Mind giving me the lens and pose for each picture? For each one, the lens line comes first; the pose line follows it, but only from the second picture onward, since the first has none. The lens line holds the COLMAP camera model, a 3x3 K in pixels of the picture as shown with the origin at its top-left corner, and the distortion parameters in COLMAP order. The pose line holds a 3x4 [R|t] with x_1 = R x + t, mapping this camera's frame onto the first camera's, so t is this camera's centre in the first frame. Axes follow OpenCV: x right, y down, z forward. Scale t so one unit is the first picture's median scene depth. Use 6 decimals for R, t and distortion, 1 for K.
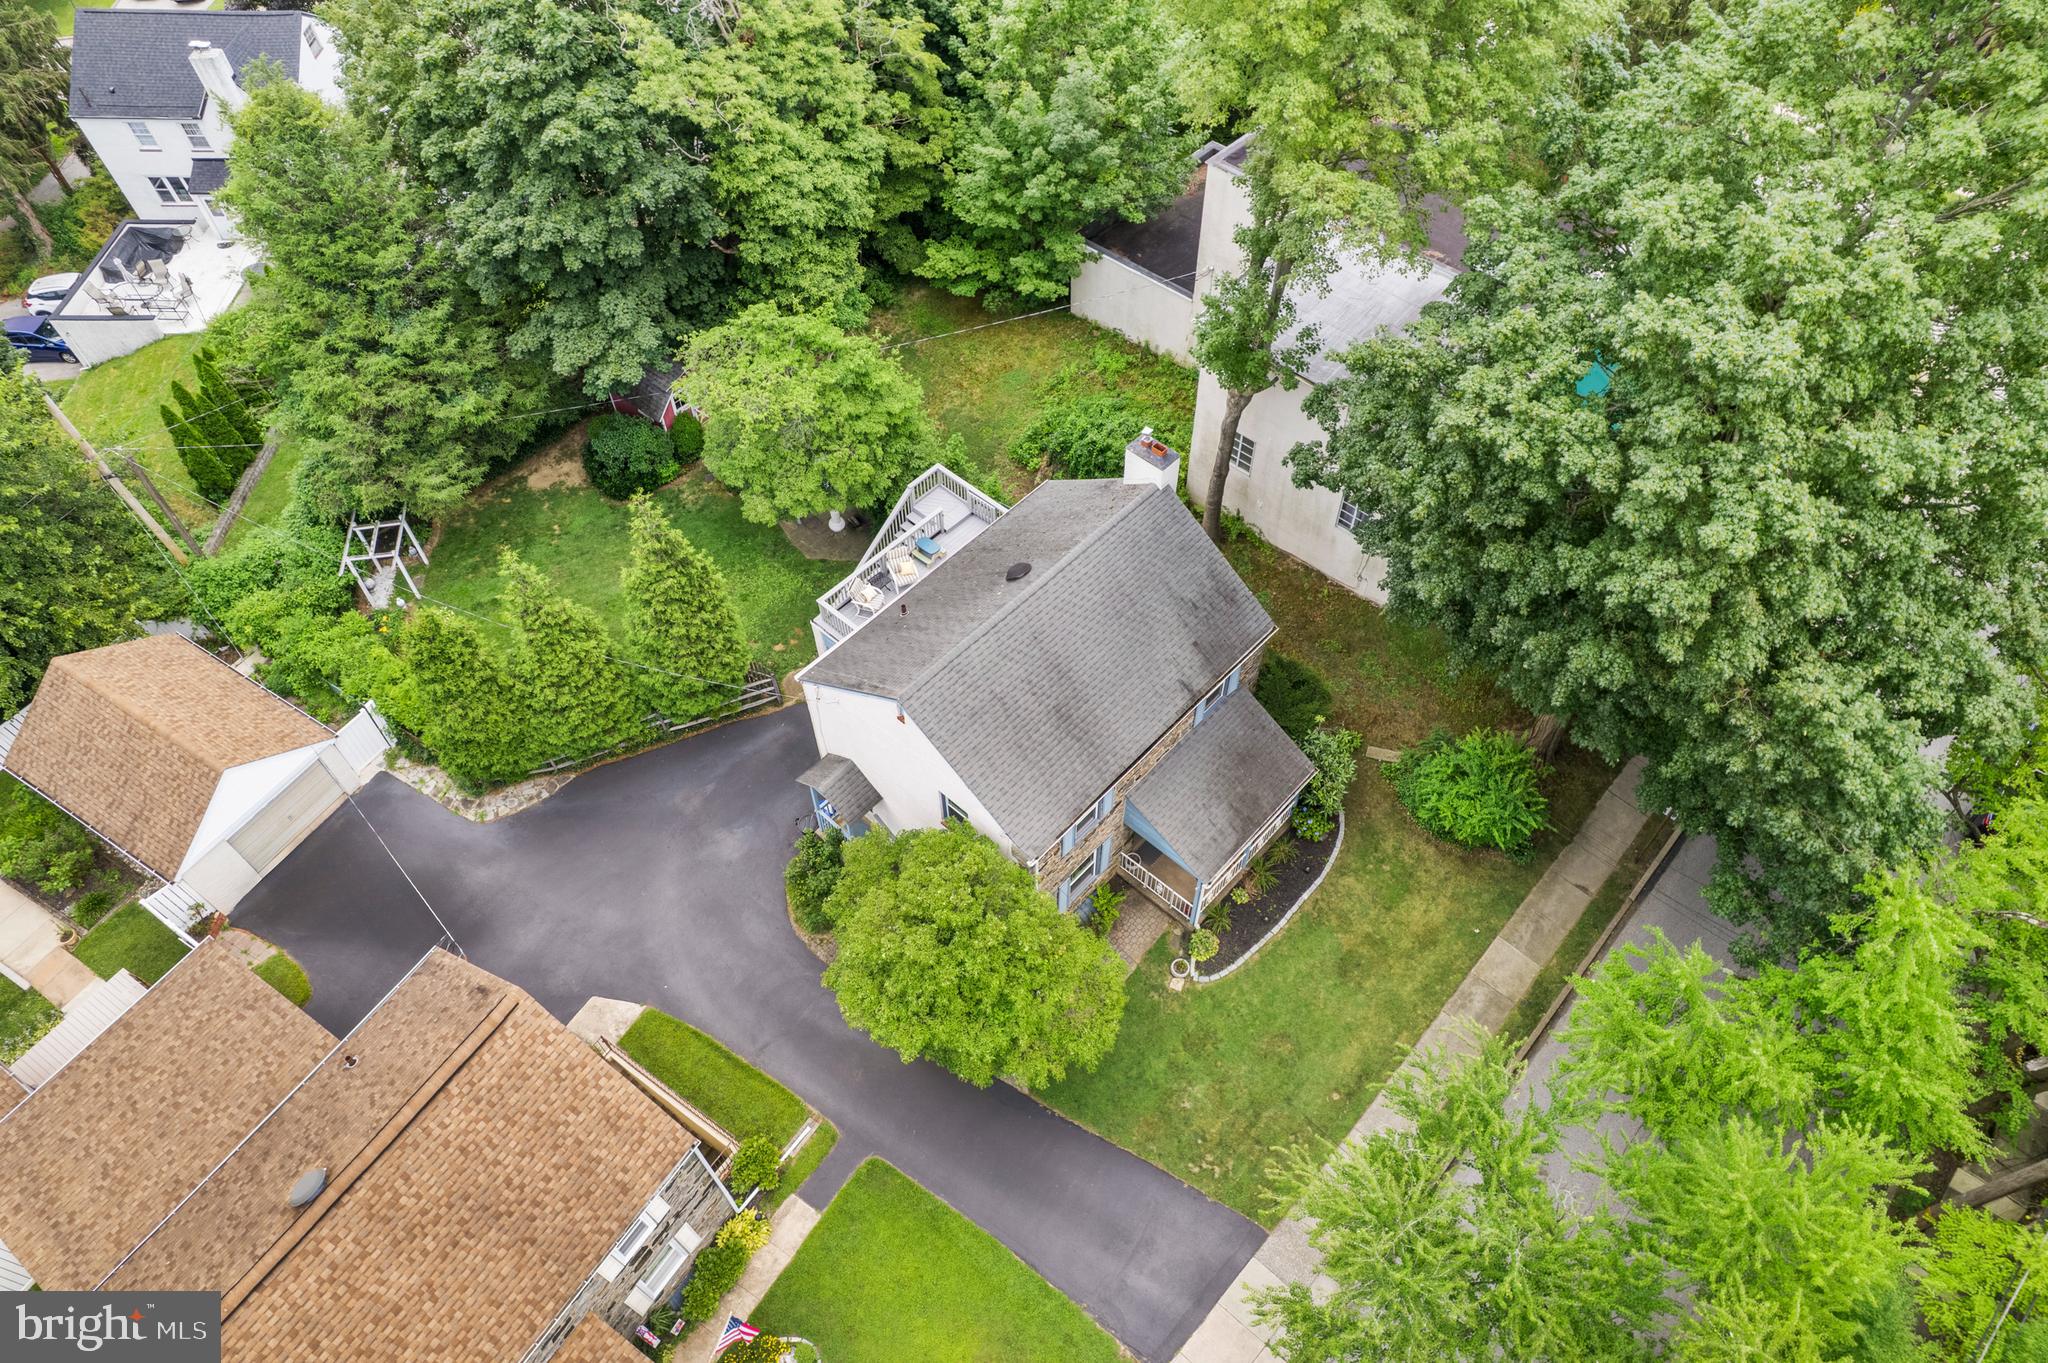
lens RADIAL K [[1325.3, 0, 1042.1], [0, 1325.3, 688.5], [0, 0, 1]] dist [-0.090803, 0.085752]
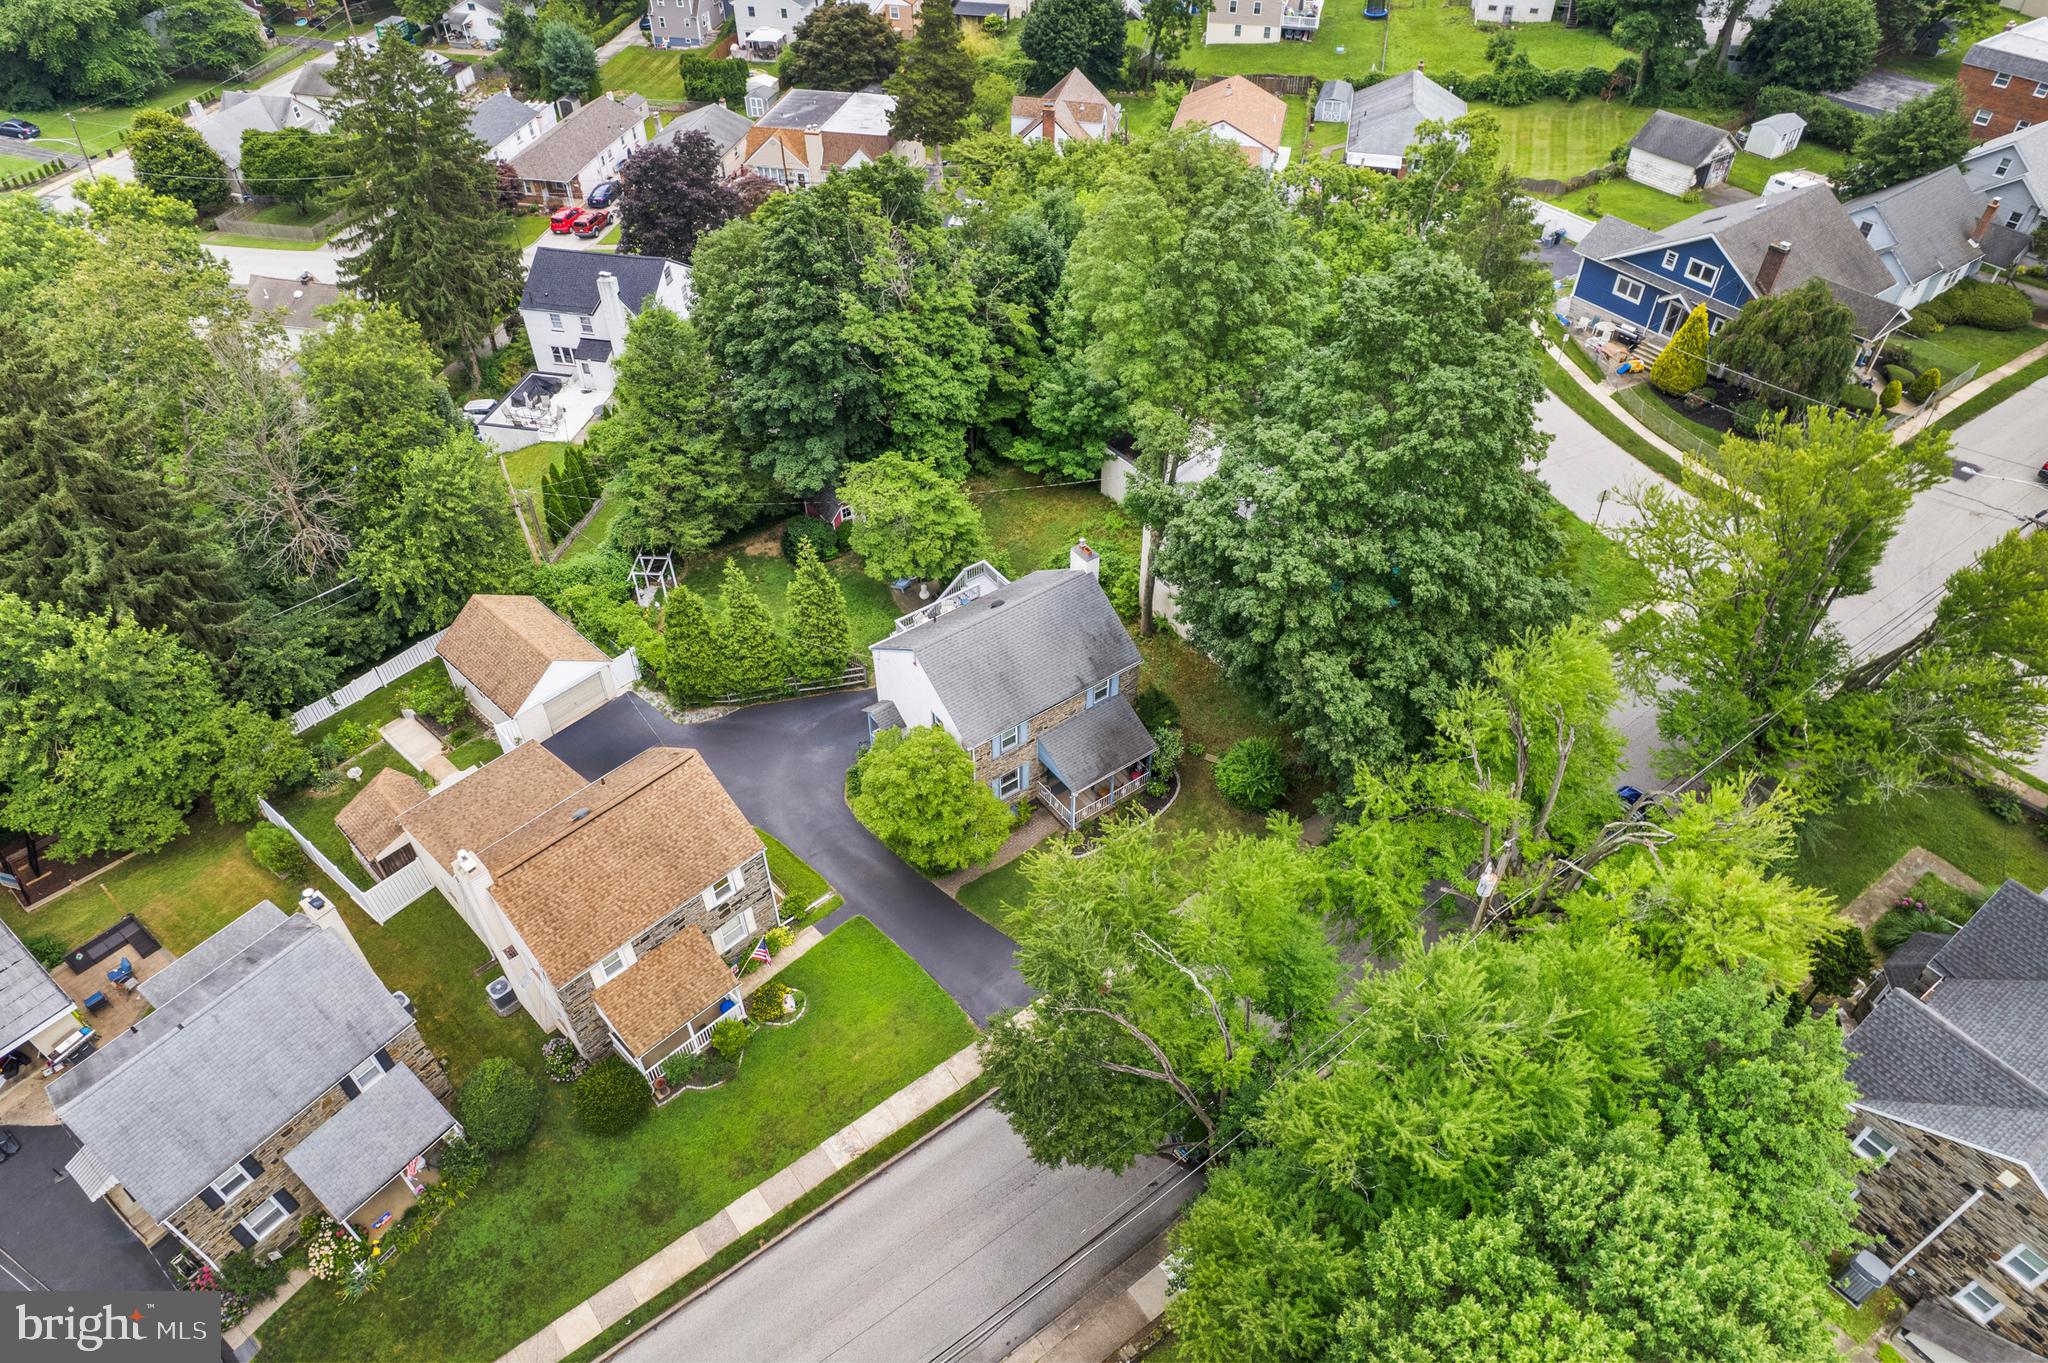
lens RADIAL K [[1317.0, 0, 1053.3], [0, 1317.0, 693.1], [0, 0, 1]] dist [-0.050885, -0.026593]
pose [[0.981518, 0.139020, -0.131512, 0.255794], [-0.159095, 0.974693, -0.157040, 0.247279], [0.106352, 0.175061, 0.978797, -0.604575]]
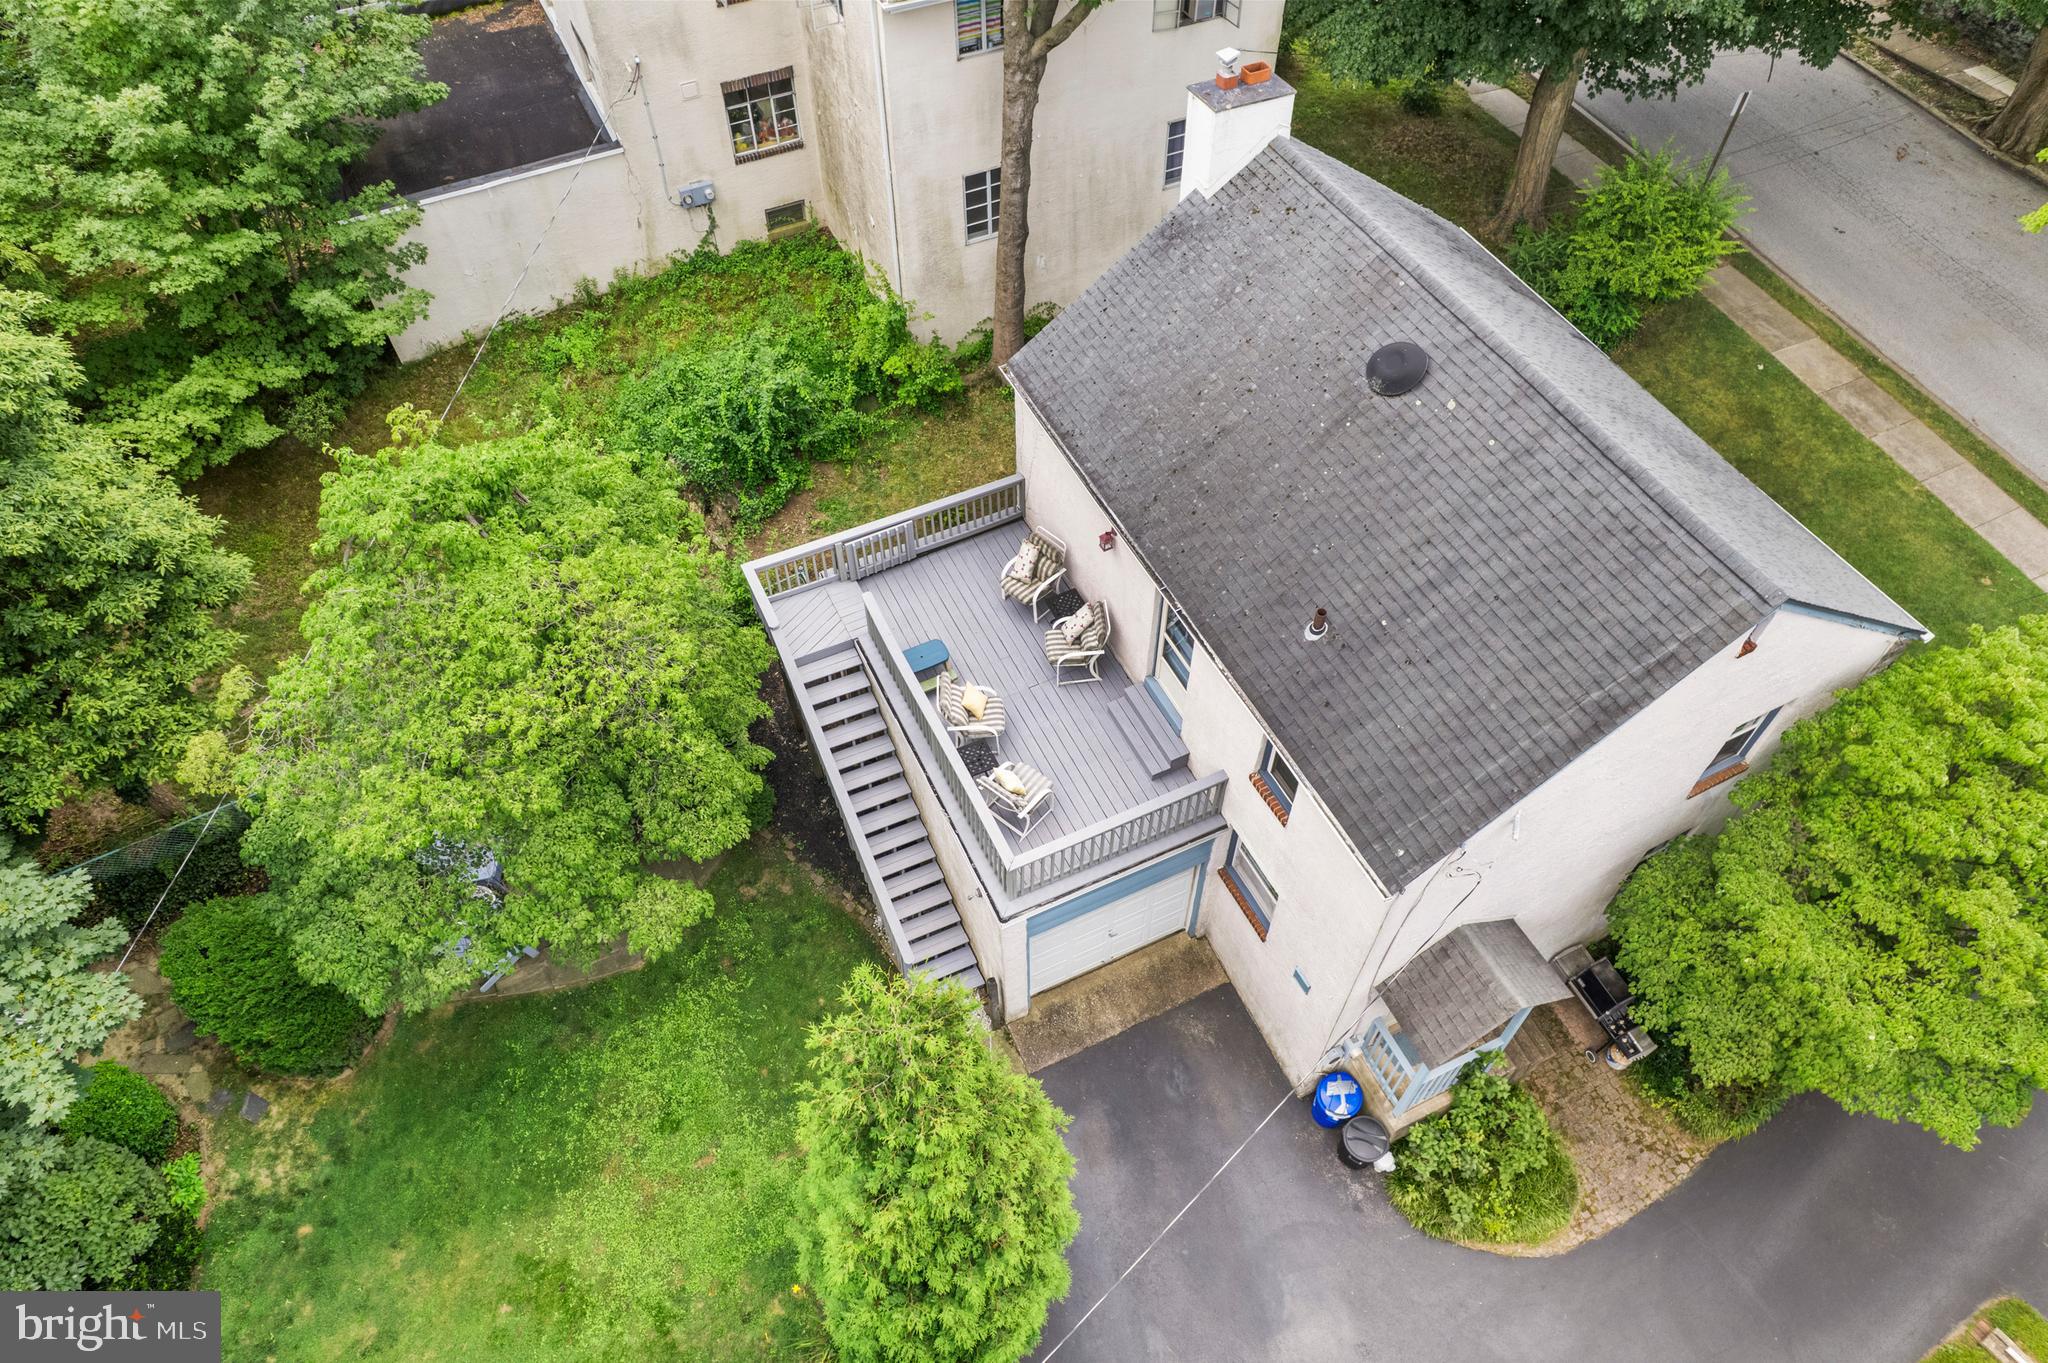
lens RADIAL K [[1325.3, 0, 1042.1], [0, 1325.3, 688.5], [0, 0, 1]] dist [-0.090803, 0.085752]
pose [[0.378102, -0.735136, 0.562685, -0.319325], [0.746648, 0.601492, 0.284120, -0.188359], [-0.547317, 0.312701, 0.776313, 0.563313]]
